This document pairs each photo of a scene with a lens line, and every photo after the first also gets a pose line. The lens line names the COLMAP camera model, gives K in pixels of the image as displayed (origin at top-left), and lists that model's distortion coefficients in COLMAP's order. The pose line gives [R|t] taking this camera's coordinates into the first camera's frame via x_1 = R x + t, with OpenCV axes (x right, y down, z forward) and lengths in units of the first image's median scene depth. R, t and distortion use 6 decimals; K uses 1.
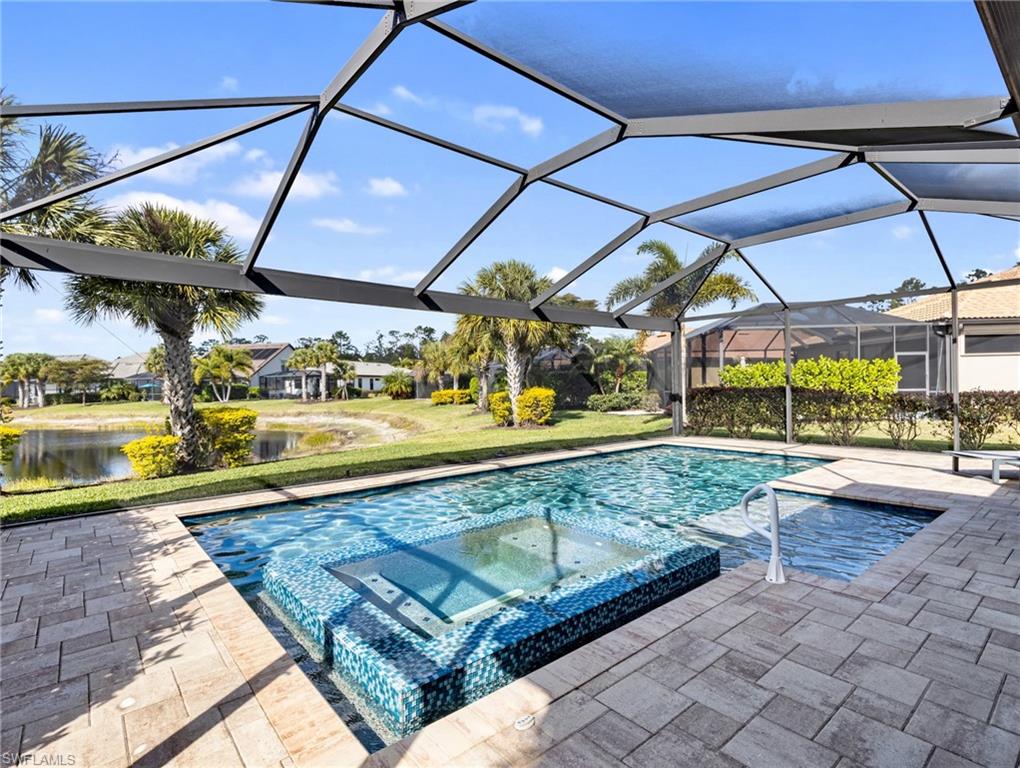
lens RADIAL K [[510.0, 0, 513.0], [0, 510.0, 384.7], [0, 0, 1]] dist [0.003830, -0.009429]
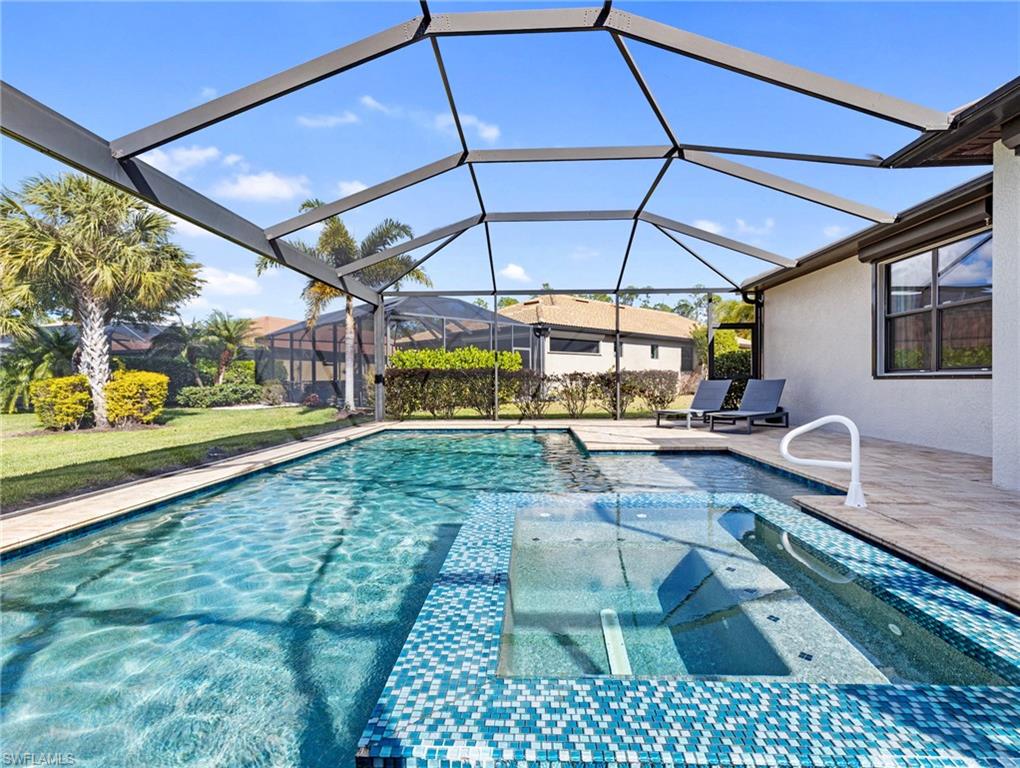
lens RADIAL K [[518.1, 0, 514.7], [0, 518.1, 386.4], [0, 0, 1]] dist [0.003161, 0.000595]
pose [[0.677663, 0.003457, 0.735364, -0.332219], [-0.004407, 0.999990, -0.000640, 0.066075], [-0.735359, -0.002807, 0.677672, 0.359712]]
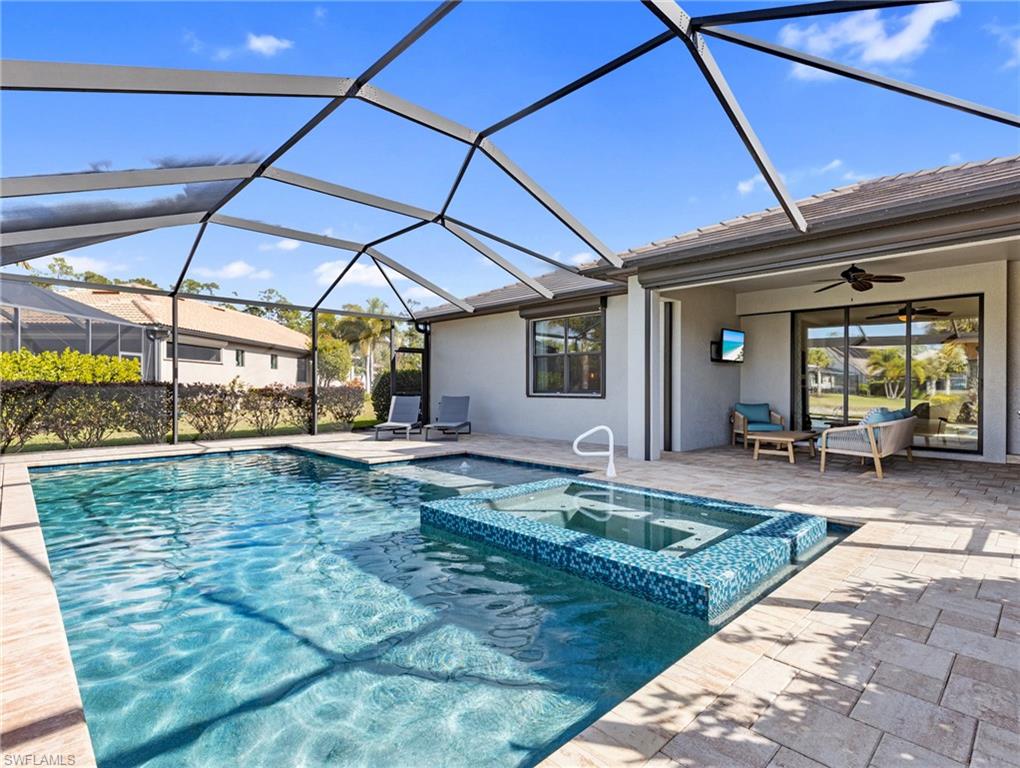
lens RADIAL K [[518.1, 0, 514.7], [0, 518.1, 386.4], [0, 0, 1]] dist [0.003161, 0.000595]
pose [[-0.059075, 0.016280, 0.998121, -0.624060], [-0.001755, 0.999864, -0.016412, 0.039894], [-0.998252, -0.002721, -0.059039, 0.673441]]
